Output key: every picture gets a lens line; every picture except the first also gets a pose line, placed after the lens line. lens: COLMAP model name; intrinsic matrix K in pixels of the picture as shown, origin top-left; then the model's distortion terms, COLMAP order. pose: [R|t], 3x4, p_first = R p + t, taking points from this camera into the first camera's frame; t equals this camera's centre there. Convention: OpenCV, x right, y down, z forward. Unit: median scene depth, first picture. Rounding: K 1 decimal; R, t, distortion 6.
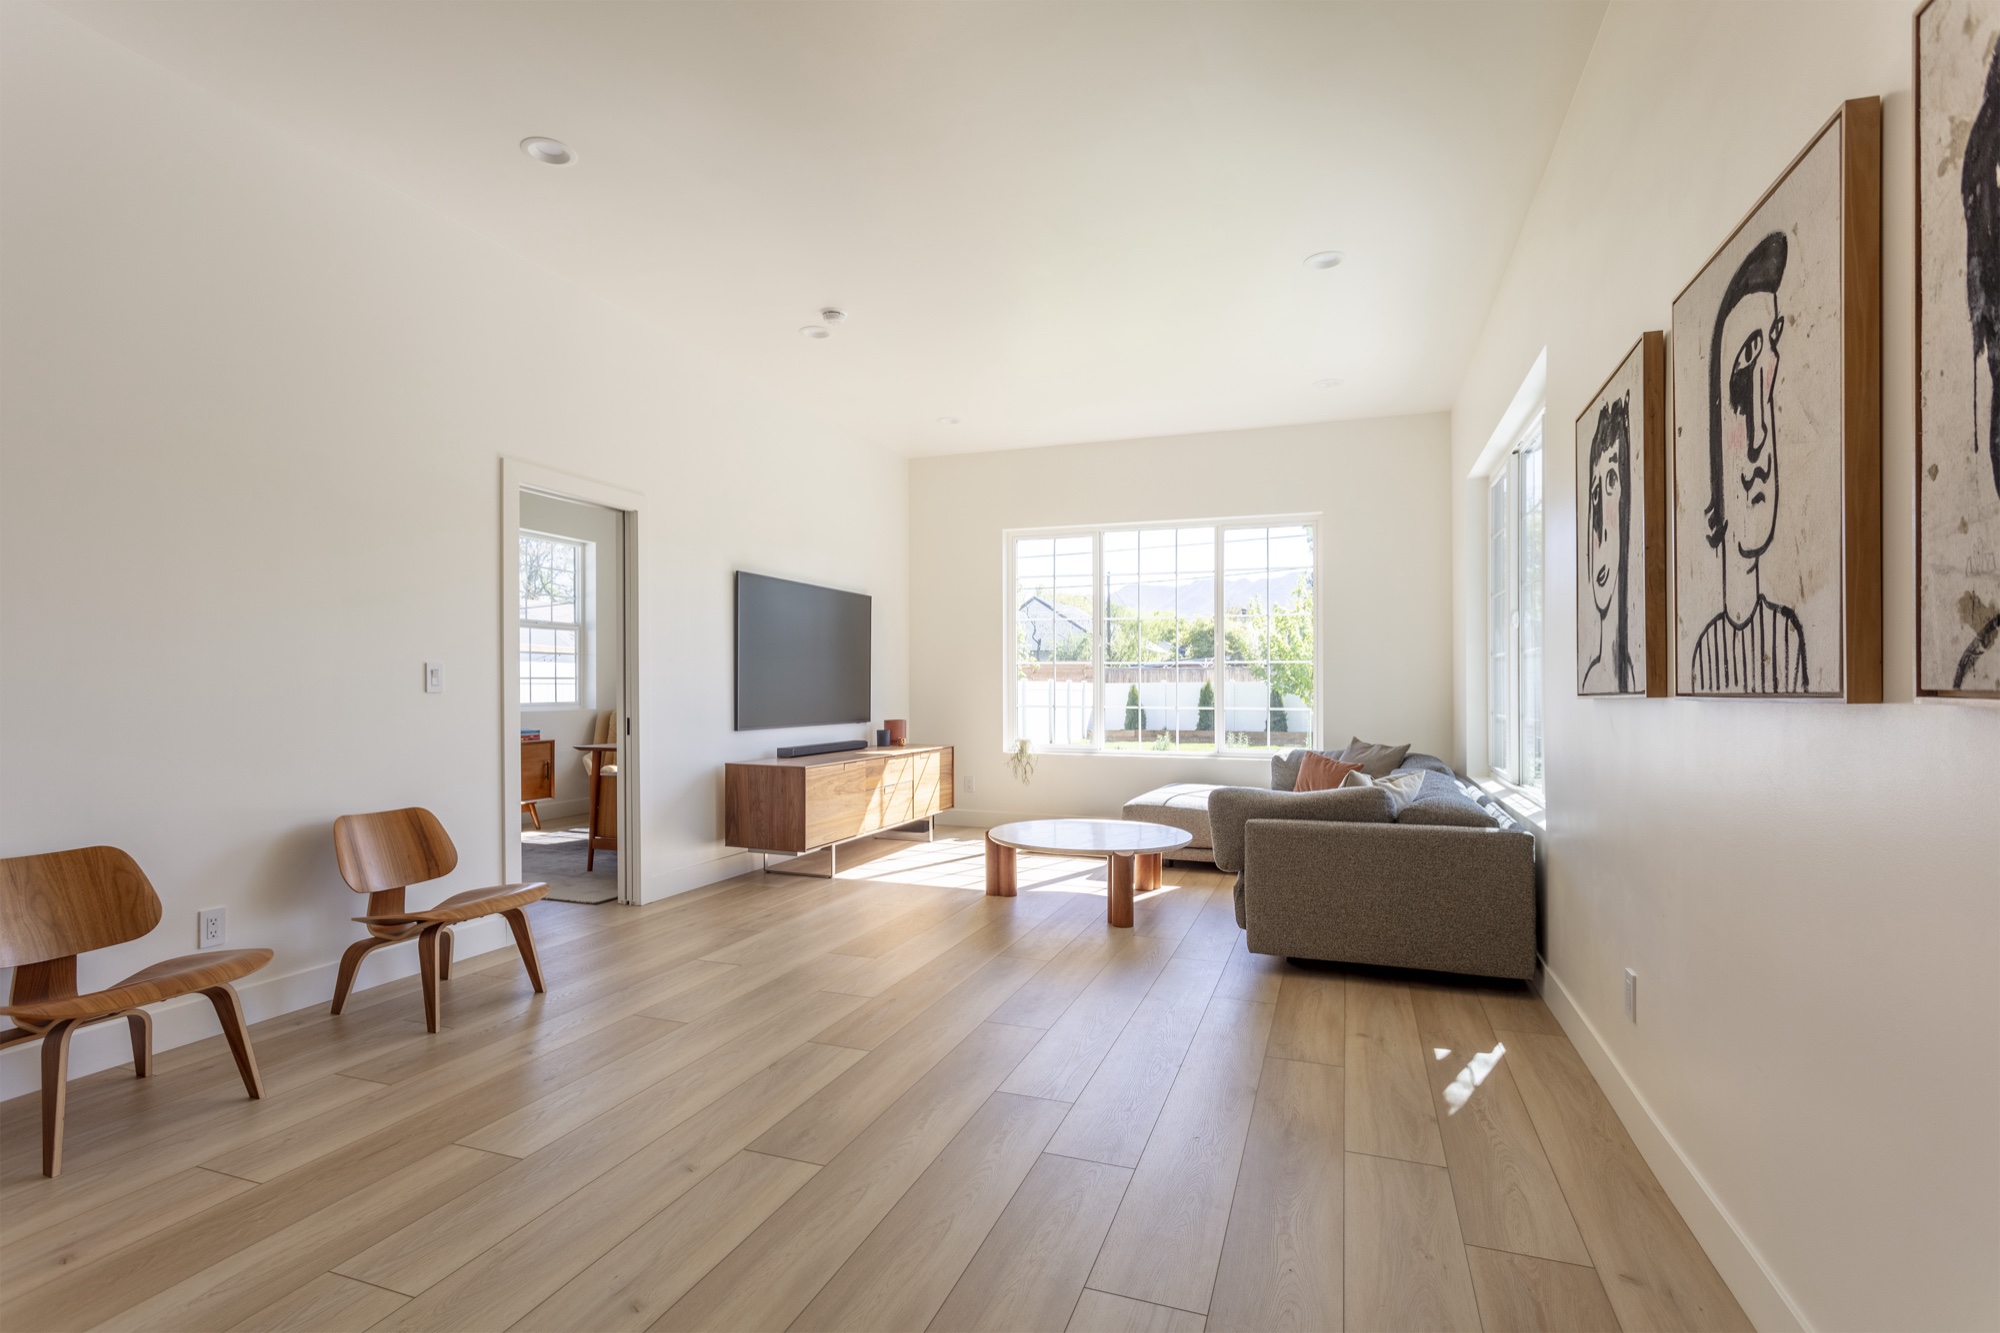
lens RADIAL K [[947.4, 0, 984.4], [0, 947.4, 680.6], [0, 0, 1]] dist [-0.000020, 0.001040]
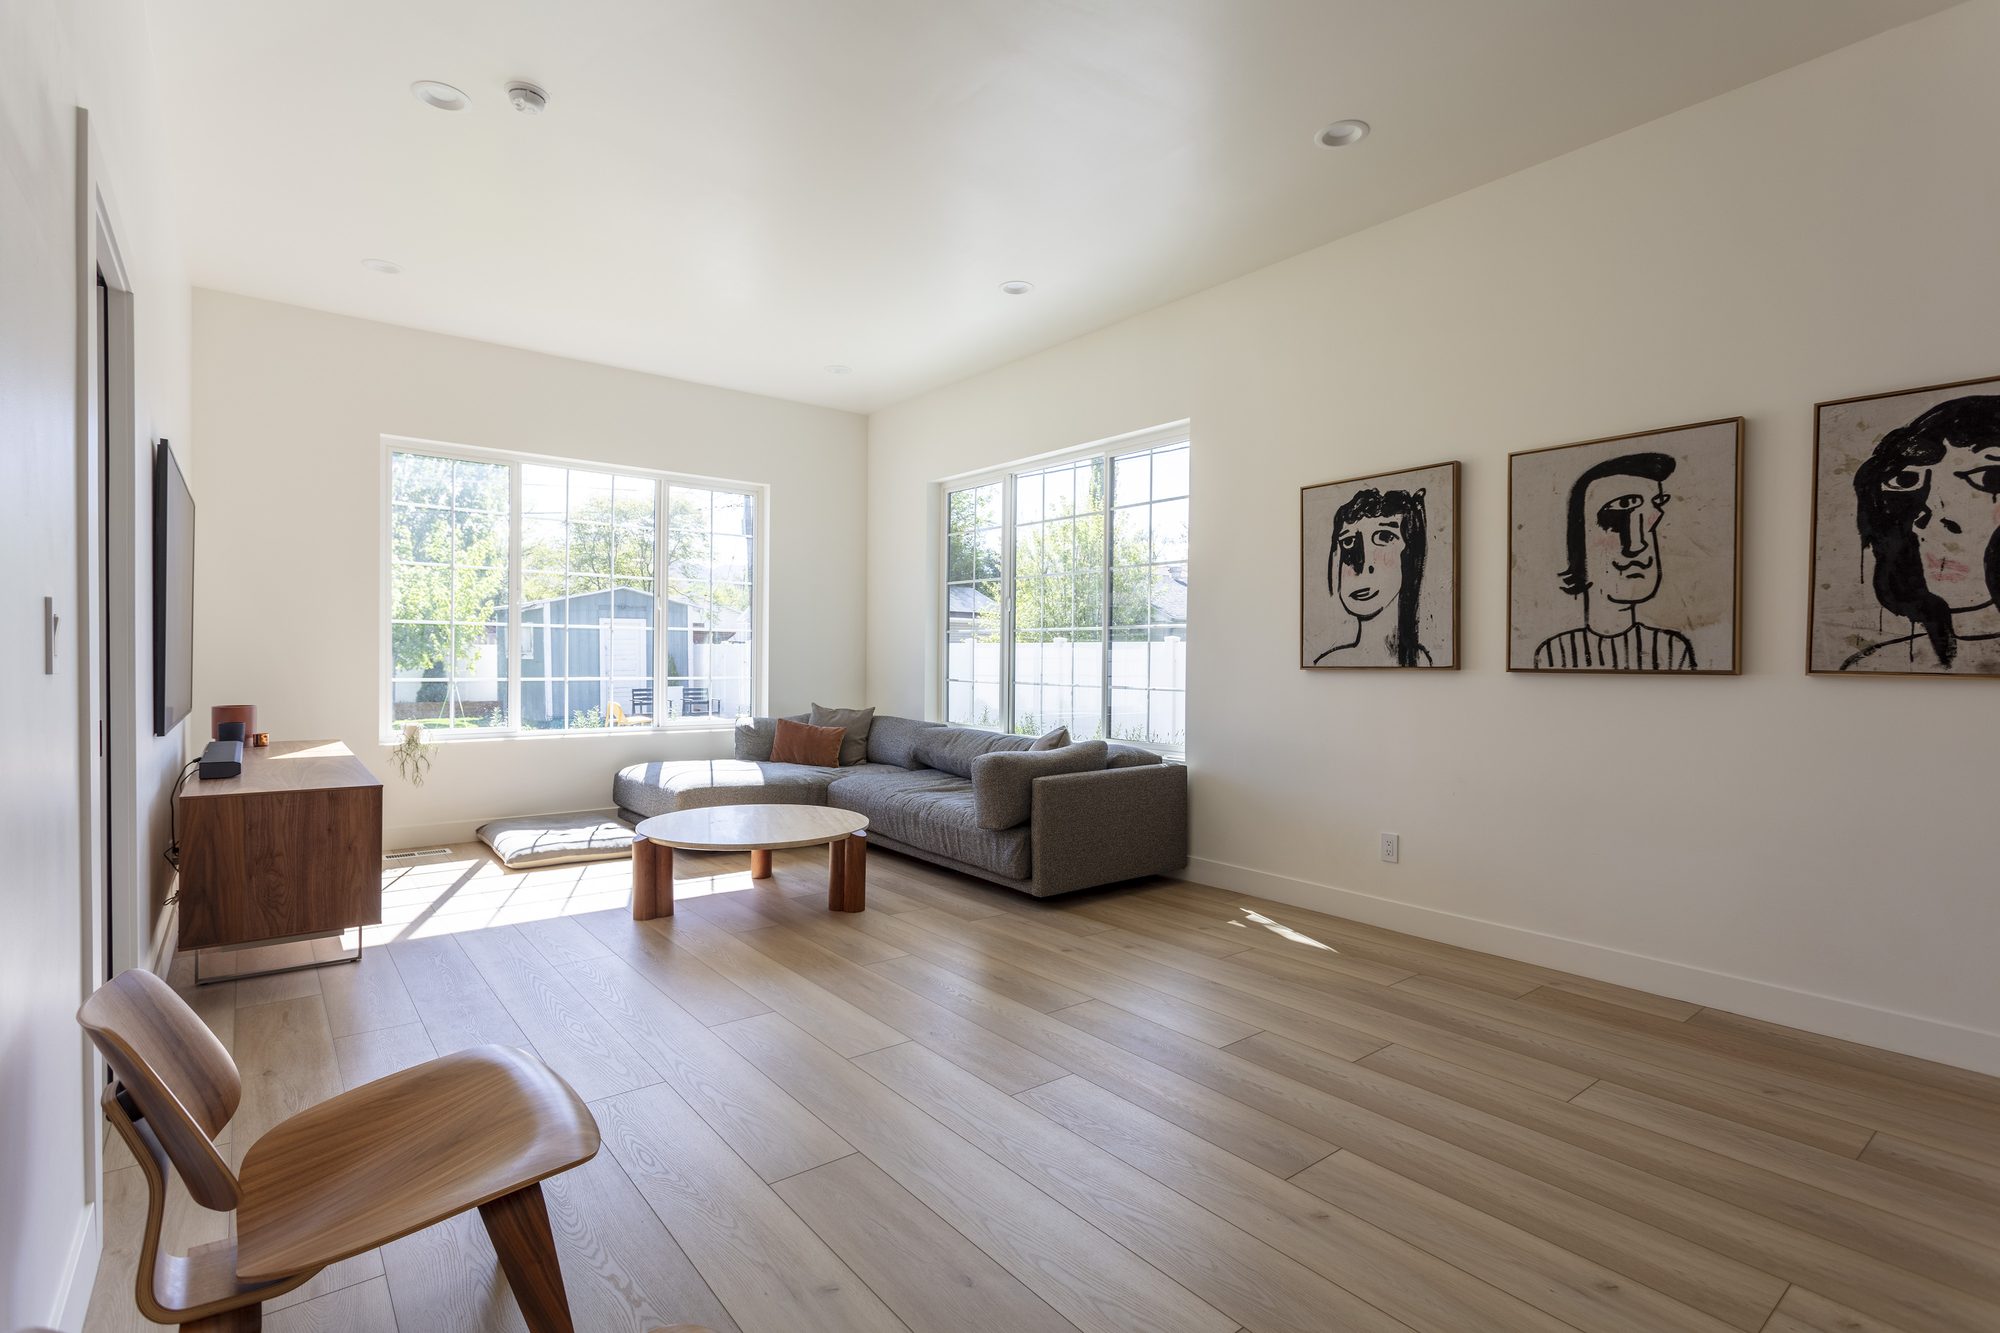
lens RADIAL K [[947.4, 0, 984.4], [0, 947.4, 660.0], [0, 0, 1]] dist [-0.000020, 0.001040]
pose [[0.520491, -0.000904, 0.853867, -1.133190], [-0.014025, 0.999855, 0.009608, -0.005266], [-0.853752, -0.016976, 0.520403, 0.757181]]
